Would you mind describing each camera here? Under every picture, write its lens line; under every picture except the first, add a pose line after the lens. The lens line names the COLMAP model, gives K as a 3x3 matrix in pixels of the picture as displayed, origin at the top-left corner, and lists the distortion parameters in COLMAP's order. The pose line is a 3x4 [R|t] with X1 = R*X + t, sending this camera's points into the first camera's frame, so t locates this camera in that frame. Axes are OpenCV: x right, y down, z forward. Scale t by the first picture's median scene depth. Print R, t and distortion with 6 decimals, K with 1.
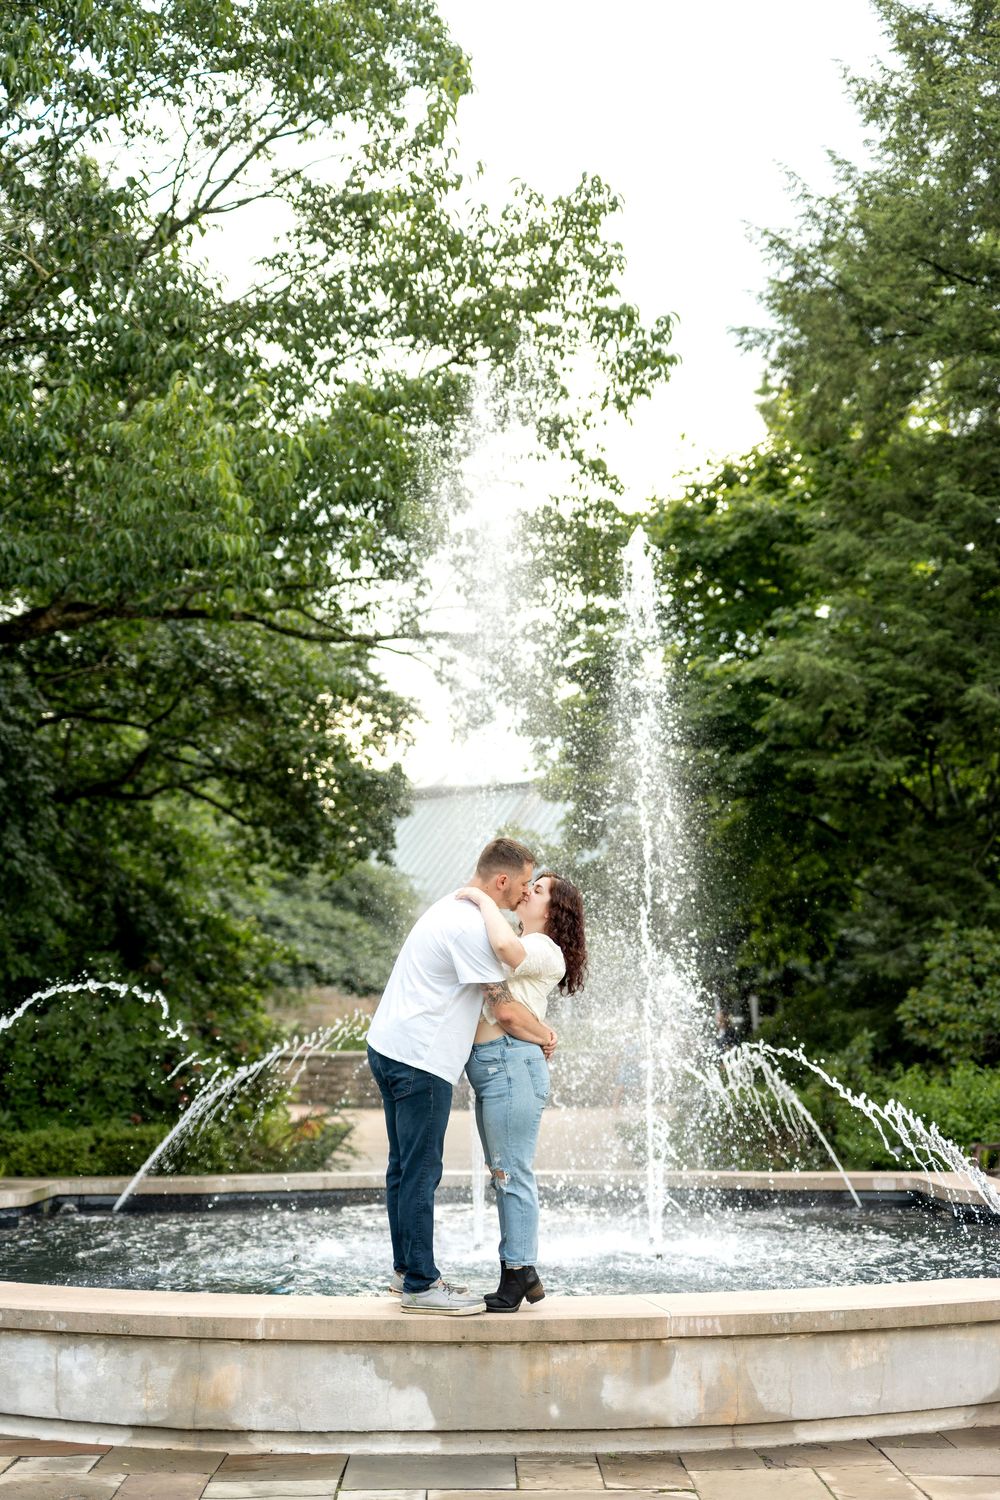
lens RADIAL K [[2026.5, 0, 499.4], [0, 2026.5, 771.1], [0, 0, 1]] dist [-0.012532, 0.000000]
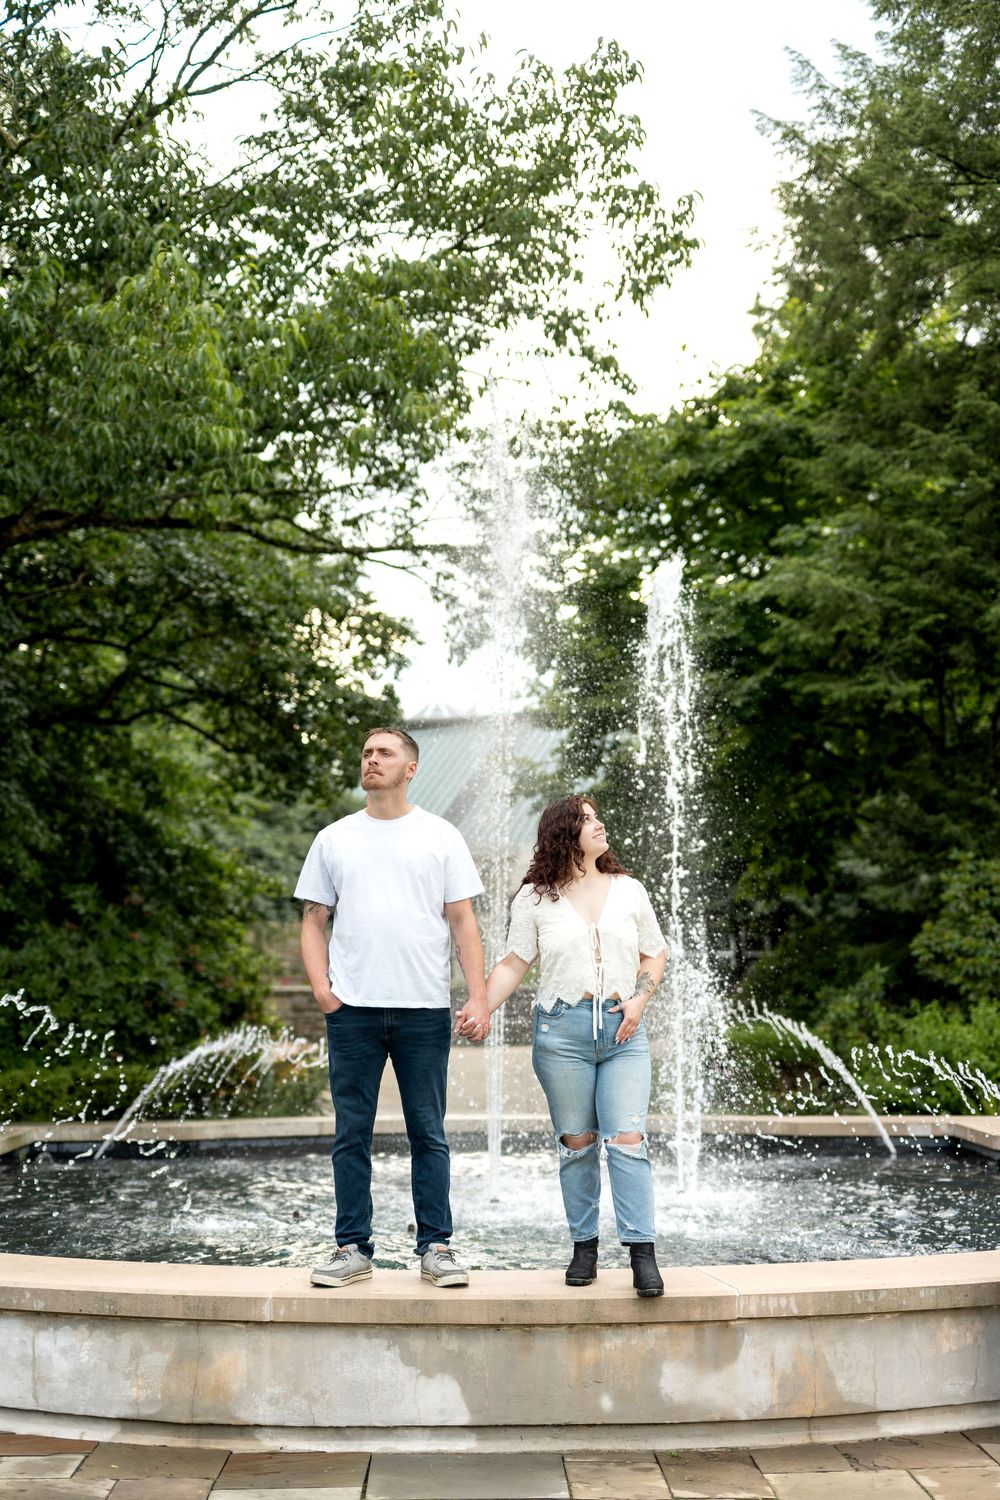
lens RADIAL K [[2026.5, 0, 489.7], [0, 2026.5, 773.2], [0, 0, 1]] dist [-0.012532, 0.000000]
pose [[0.999974, 0.000096, 0.007233, -0.011478], [-0.000333, 0.999461, 0.032832, 0.006497], [-0.007226, -0.032834, 0.999435, 0.054144]]
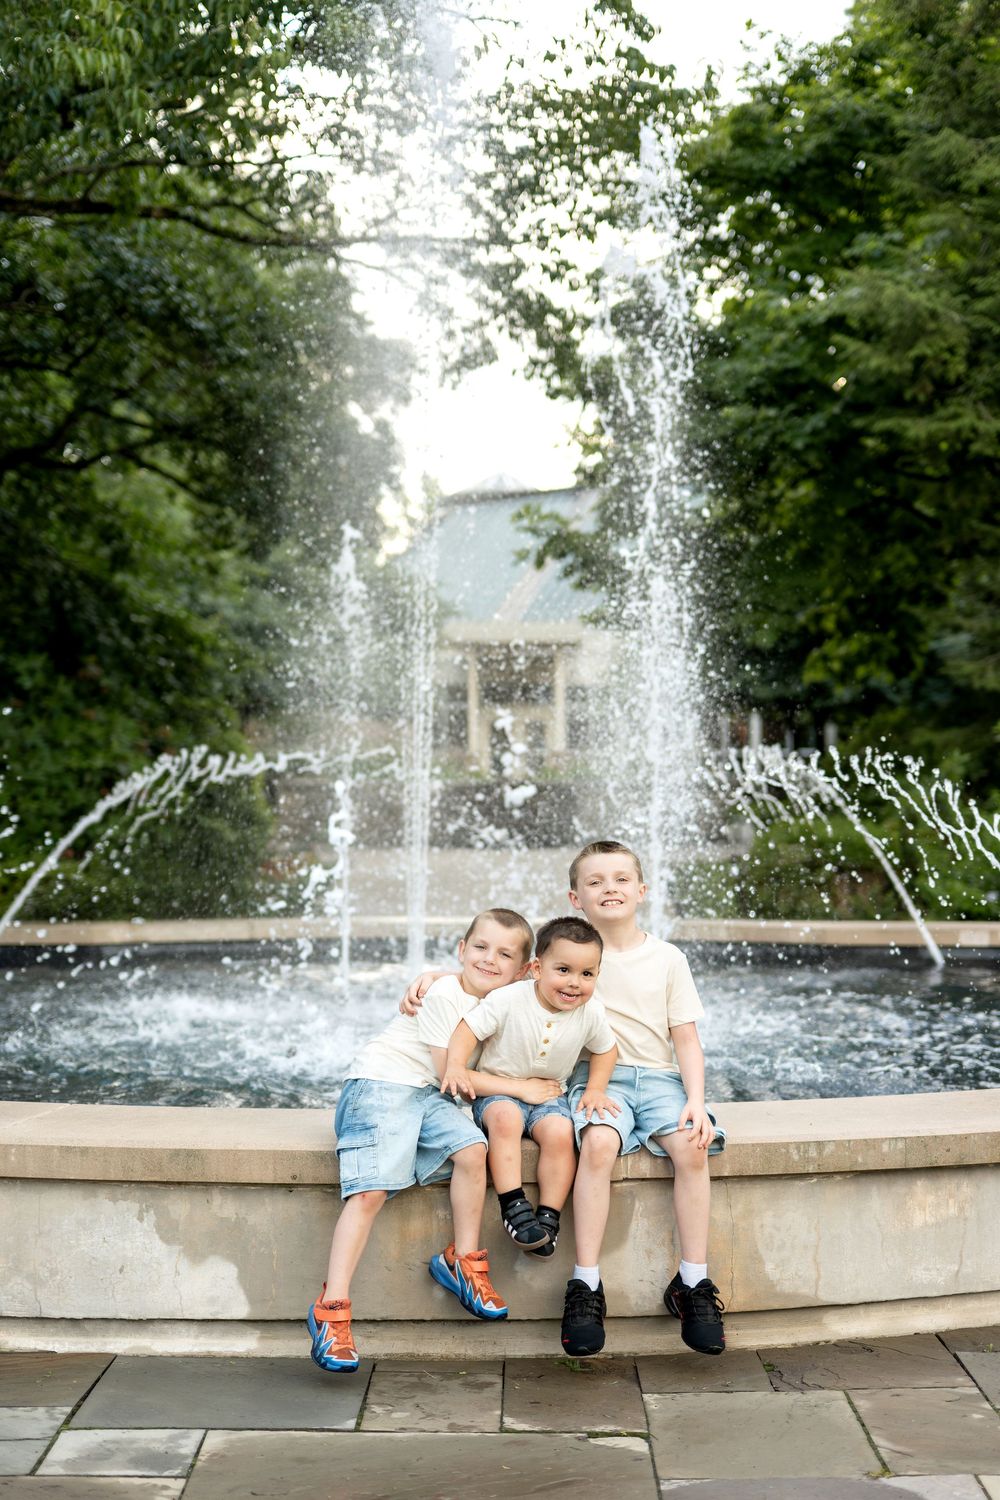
lens RADIAL K [[2177.7, 0, 505.8], [0, 2177.7, 808.1], [0, 0, 1]] dist [-0.021272, 0.000000]
pose [[0.999638, 0.003661, -0.026650, 0.025589], [0.000220, 0.989553, 0.144168, 0.027091], [0.026899, -0.144121, 0.989194, 0.137370]]
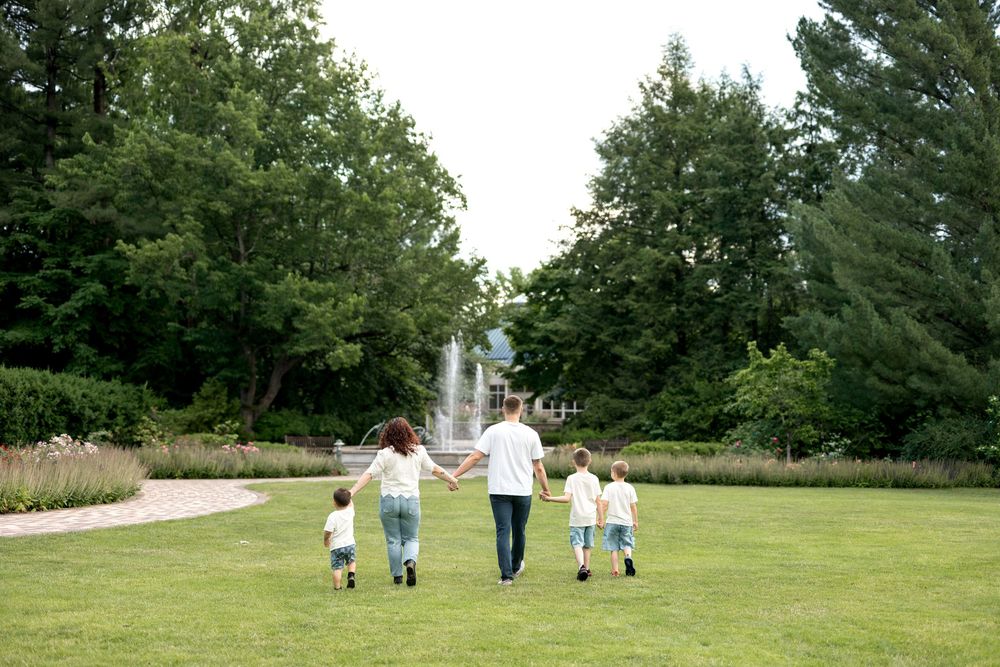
lens RADIAL K [[1351.0, 0, 492.0], [0, 1351.0, 336.0], [0, 0, 1]] dist [-0.012532, 0.000000]
pose [[0.995816, 0.010956, -0.090719, 0.299993], [-0.004215, 0.997237, 0.074161, -0.268436], [0.091281, -0.073468, 0.993111, -1.904489]]
